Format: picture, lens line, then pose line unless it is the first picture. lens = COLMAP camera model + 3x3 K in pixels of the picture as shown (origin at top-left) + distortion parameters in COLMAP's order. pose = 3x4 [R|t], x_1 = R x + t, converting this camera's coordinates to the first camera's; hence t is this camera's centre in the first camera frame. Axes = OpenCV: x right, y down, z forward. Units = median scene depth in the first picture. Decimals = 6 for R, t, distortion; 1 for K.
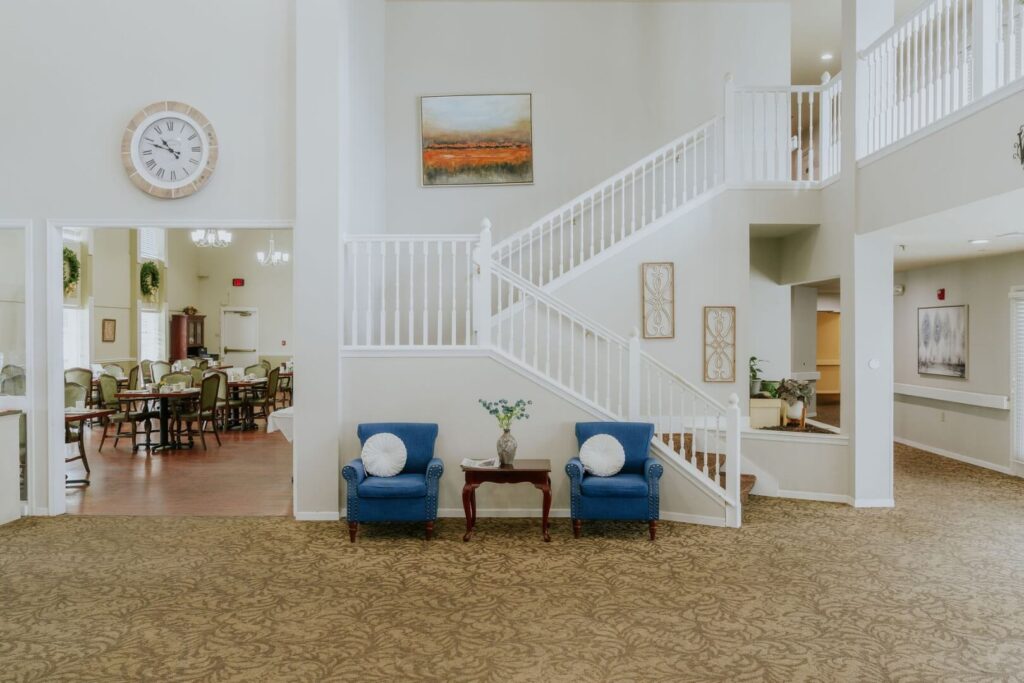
lens RADIAL K [[806.3, 0, 512.0], [0, 806.3, 341.5], [0, 0, 1]] dist [-0.029751, 0.001401]
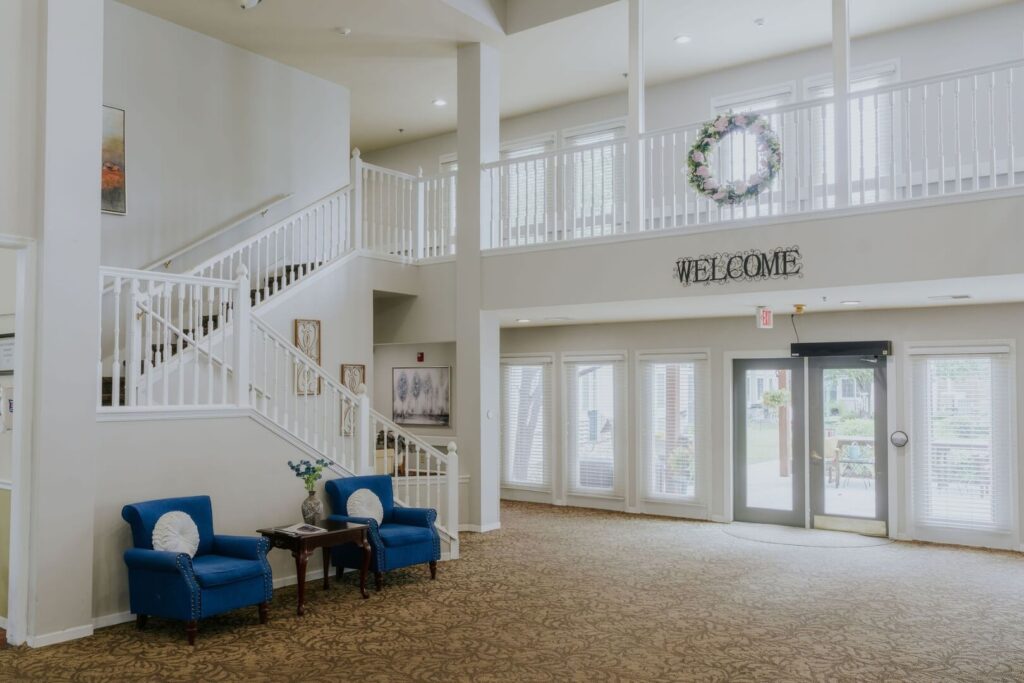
lens RADIAL K [[859.5, 0, 511.8], [0, 859.5, 367.6], [0, 0, 1]] dist [-0.009349, -0.005801]
pose [[0.598915, 0.019085, 0.800585, -0.592923], [0.008496, 0.999508, -0.030183, -0.004234], [-0.800768, 0.024878, 0.598458, 0.172228]]
